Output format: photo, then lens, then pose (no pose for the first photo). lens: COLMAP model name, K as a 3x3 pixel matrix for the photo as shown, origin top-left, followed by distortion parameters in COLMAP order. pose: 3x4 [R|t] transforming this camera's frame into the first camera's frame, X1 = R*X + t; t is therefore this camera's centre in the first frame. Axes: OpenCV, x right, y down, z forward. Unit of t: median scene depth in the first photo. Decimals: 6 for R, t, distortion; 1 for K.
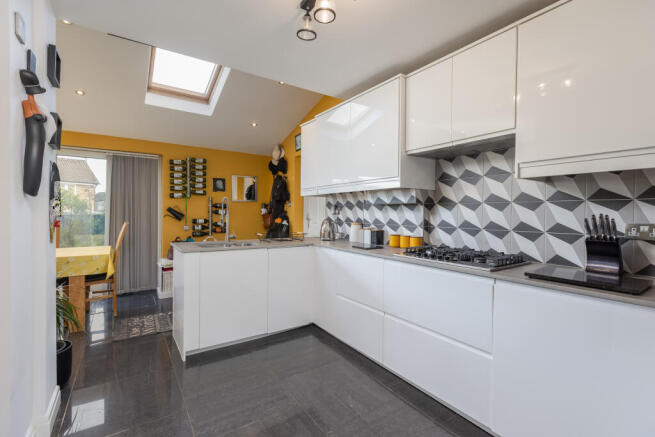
lens RADIAL K [[295.4, 0, 325.2], [0, 295.4, 214.0], [0, 0, 1]] dist [-0.001378, 0.000822]
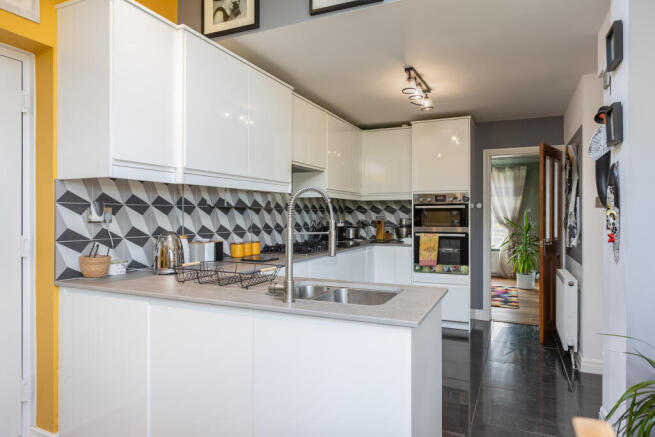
lens RADIAL K [[417.1, 0, 332.2], [0, 417.1, 216.3], [0, 0, 1]] dist [0.010343, 0.000755]
pose [[-0.524759, -0.004097, 0.851241, -0.999818], [0.007978, 0.999921, 0.009731, -0.017878], [-0.851213, 0.011898, -0.524685, 1.508538]]
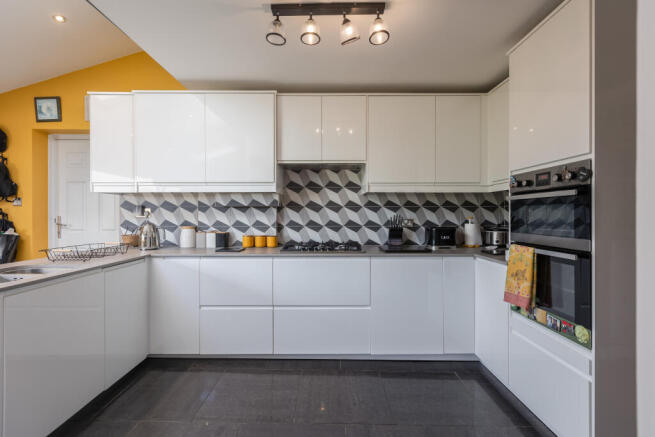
lens RADIAL K [[295.4, 0, 324.0], [0, 295.4, 215.5], [0, 0, 1]] dist [-0.001378, 0.000822]
pose [[0.561379, -0.009346, 0.827506, -0.518140], [0.010892, 0.999933, 0.003904, -0.002614], [-0.827487, 0.006822, 0.561443, 0.201124]]
